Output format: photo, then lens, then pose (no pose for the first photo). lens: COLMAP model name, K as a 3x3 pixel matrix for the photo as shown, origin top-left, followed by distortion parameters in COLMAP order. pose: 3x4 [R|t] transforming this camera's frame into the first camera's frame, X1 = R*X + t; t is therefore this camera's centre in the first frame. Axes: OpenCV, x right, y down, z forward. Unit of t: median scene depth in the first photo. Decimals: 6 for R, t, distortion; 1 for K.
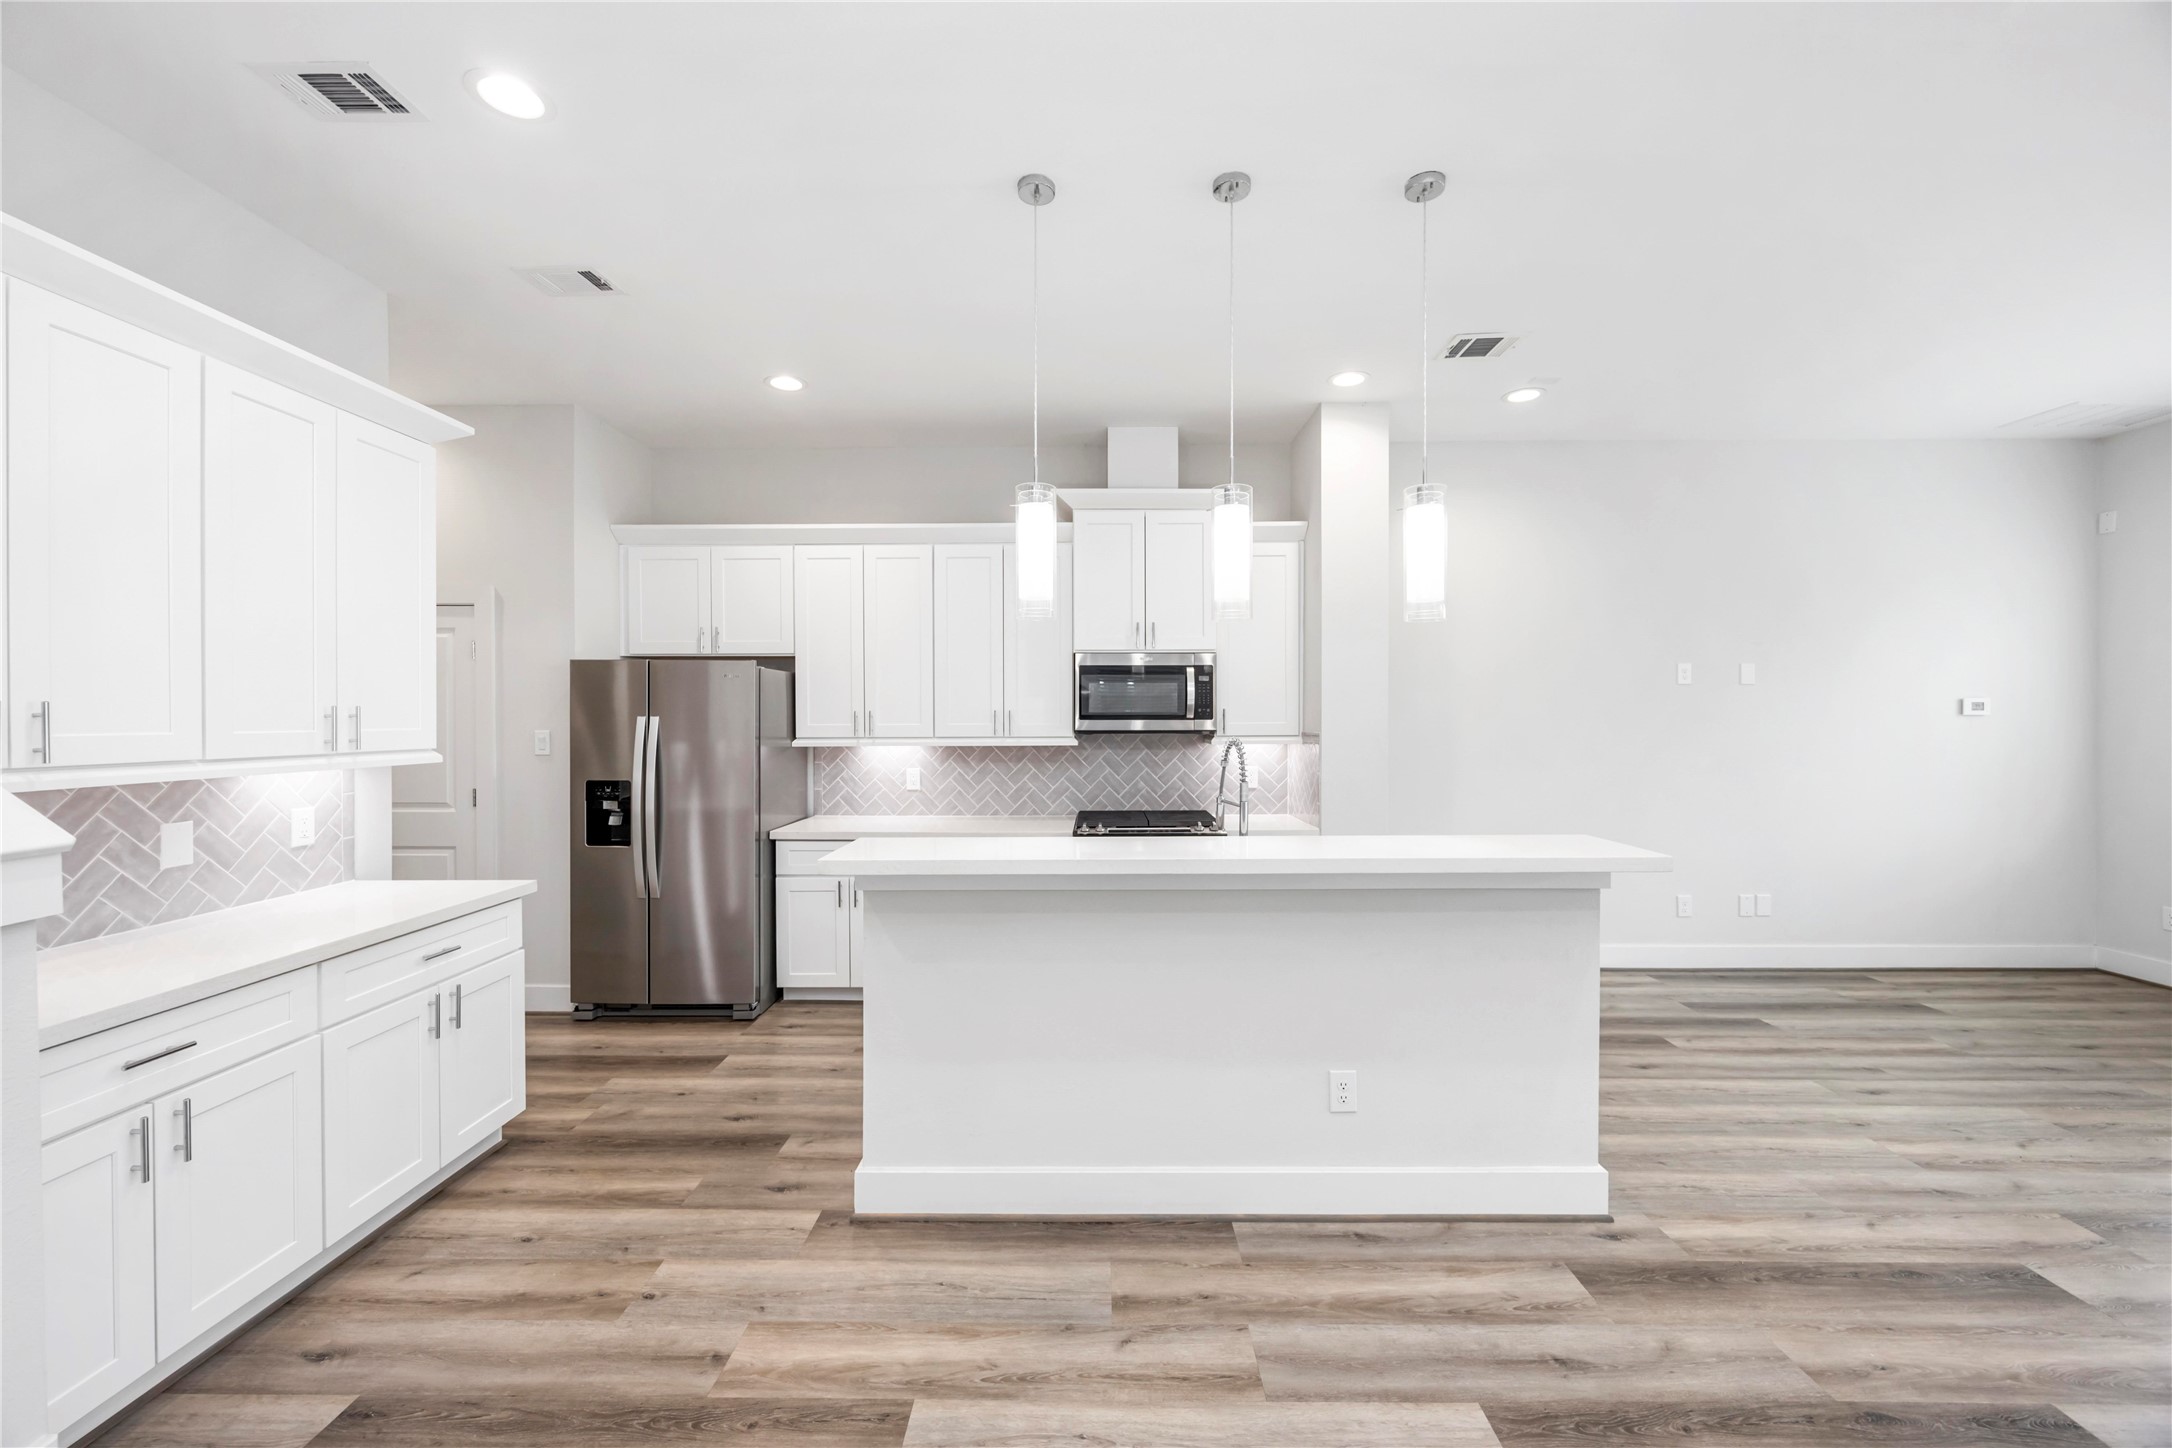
lens RADIAL K [[836.7, 0, 1087.2], [0, 836.7, 718.4], [0, 0, 1]] dist [-0.001822, 0.000341]
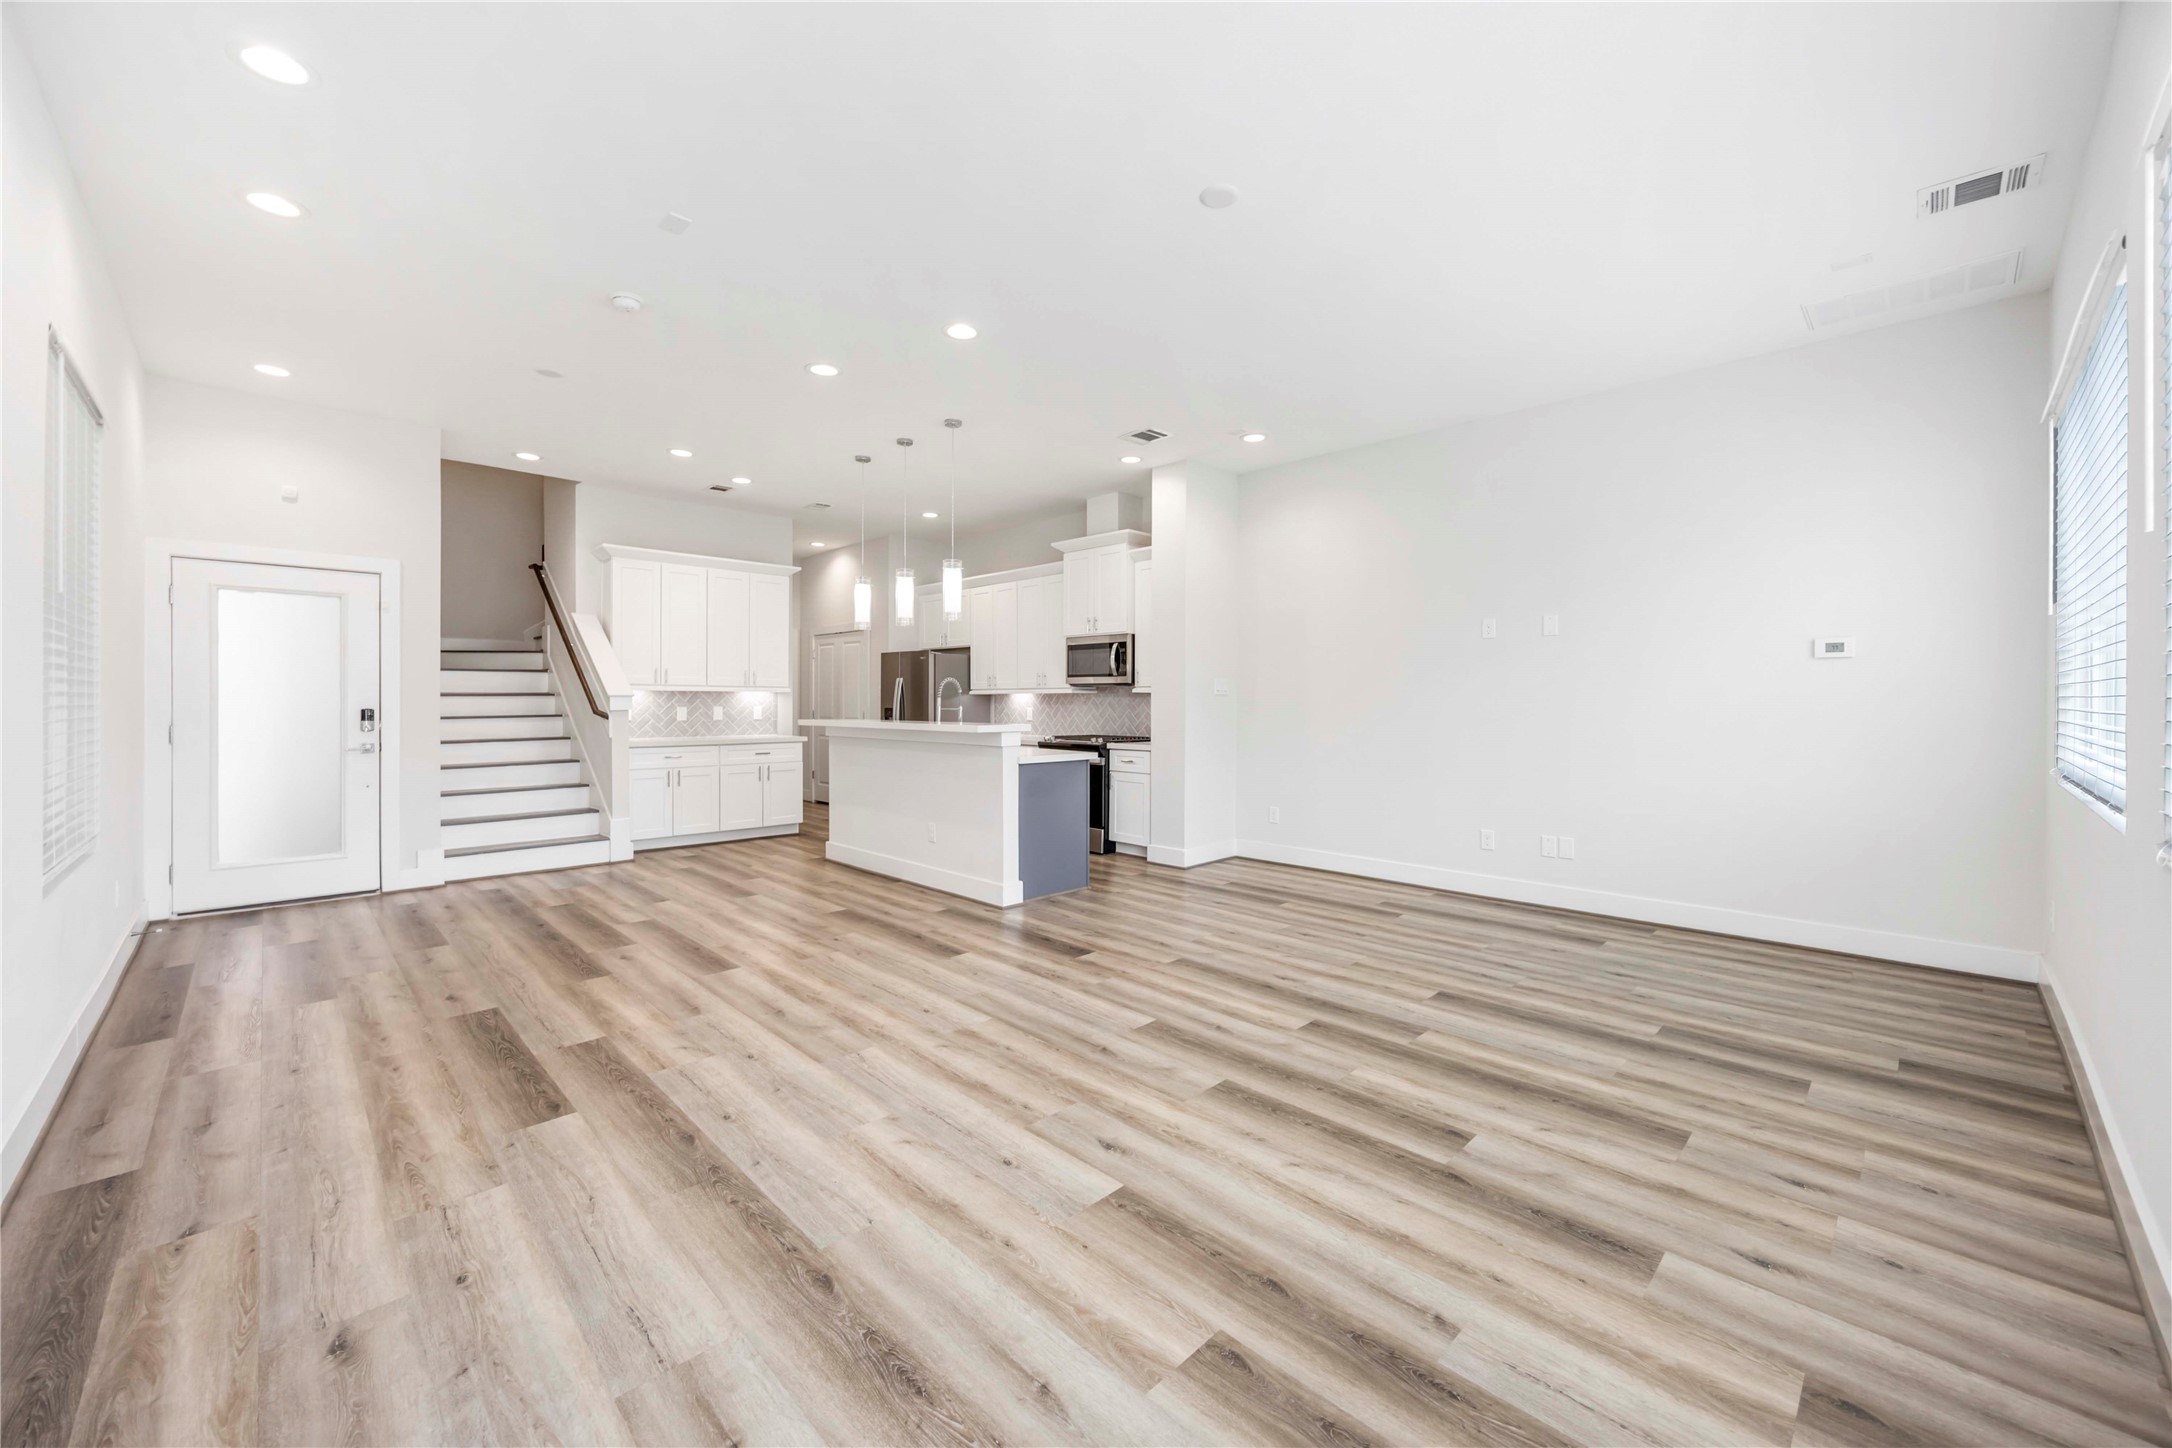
lens RADIAL K [[836.7, 0, 1080.0], [0, 836.7, 717.2], [0, 0, 1]] dist [-0.001822, 0.000341]
pose [[0.703154, 0.017983, -0.710810, 2.105862], [-0.008201, 0.999819, 0.017182, 0.091815], [0.710990, -0.006252, 0.703174, -0.283354]]
